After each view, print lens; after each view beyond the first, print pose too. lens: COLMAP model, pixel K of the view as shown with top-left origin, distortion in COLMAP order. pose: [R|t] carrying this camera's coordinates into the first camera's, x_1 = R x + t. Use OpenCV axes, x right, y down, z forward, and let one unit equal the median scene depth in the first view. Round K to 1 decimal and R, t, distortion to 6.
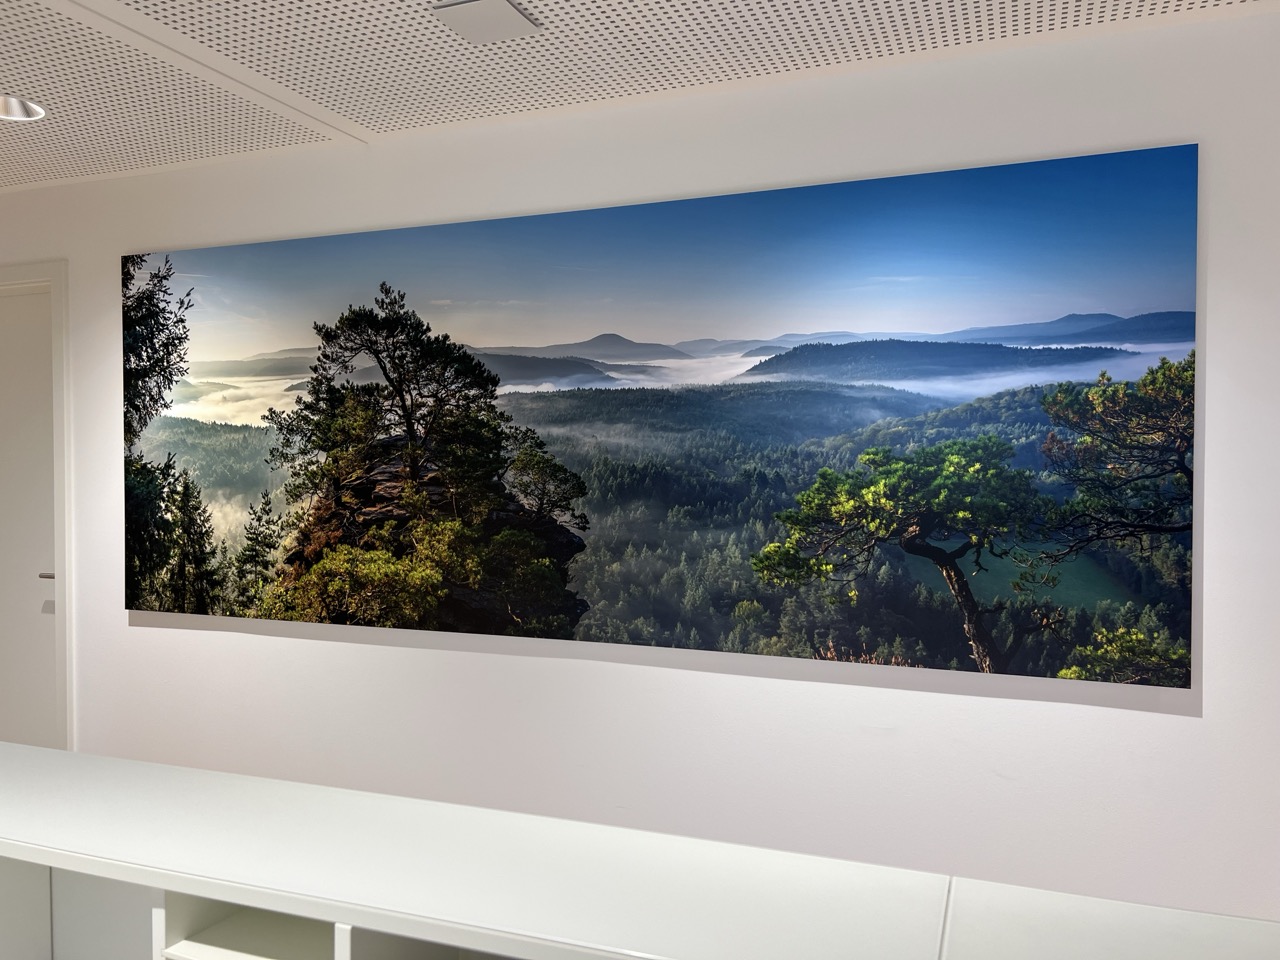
lens RADIAL K [[967.9, 0, 640.4], [0, 967.9, 485.4], [0, 0, 1]] dist [0.048507, -0.009454]
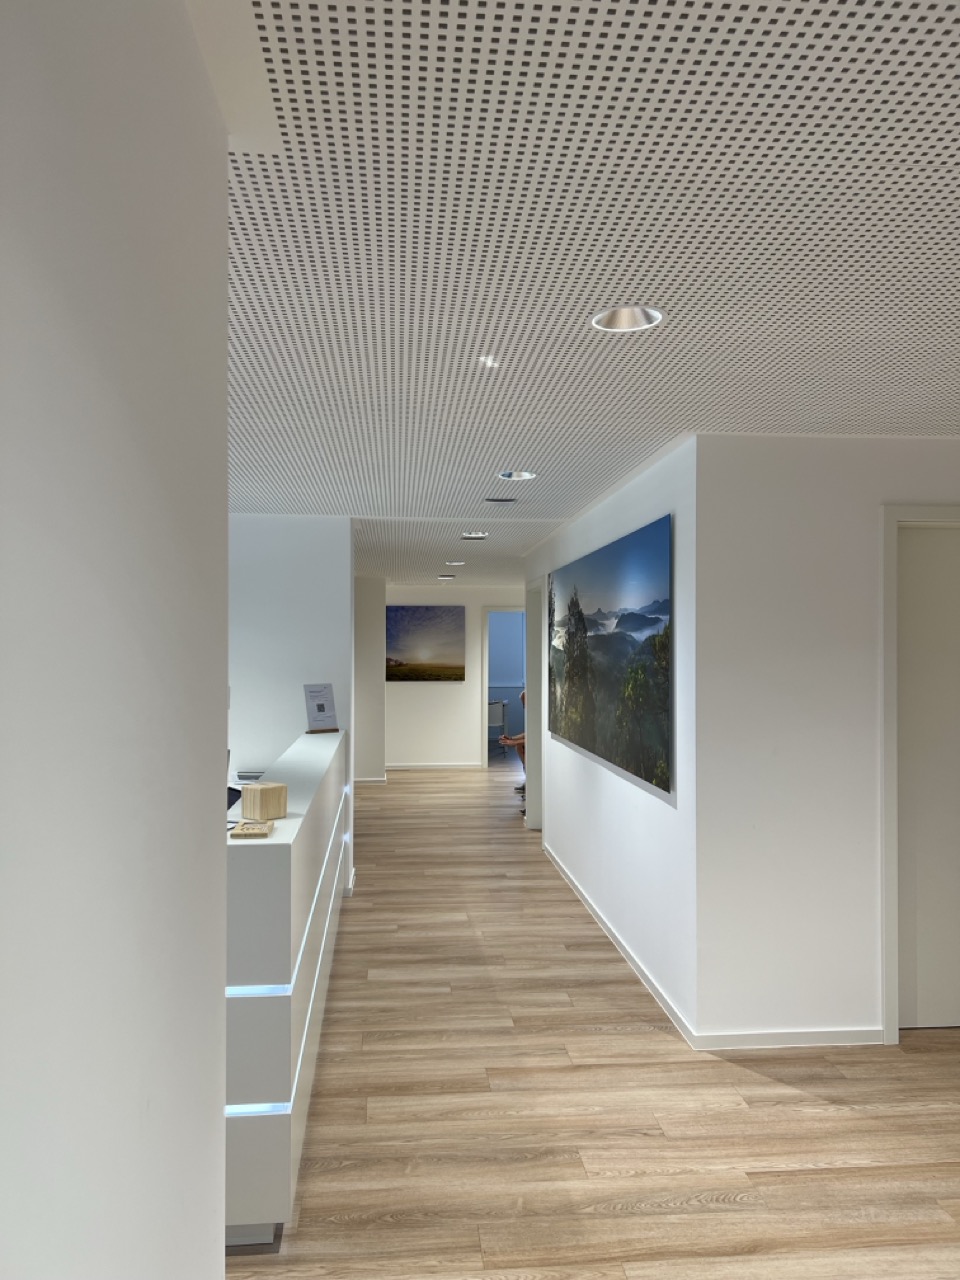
lens RADIAL K [[967.9, 0, 486.5], [0, 967.9, 641.1], [0, 0, 1]] dist [0.048507, -0.009454]
pose [[0.447074, -0.009283, -0.894449, 2.069094], [-0.017960, 0.999651, -0.019351, -0.048322], [0.894317, 0.024715, 0.446752, -0.181647]]
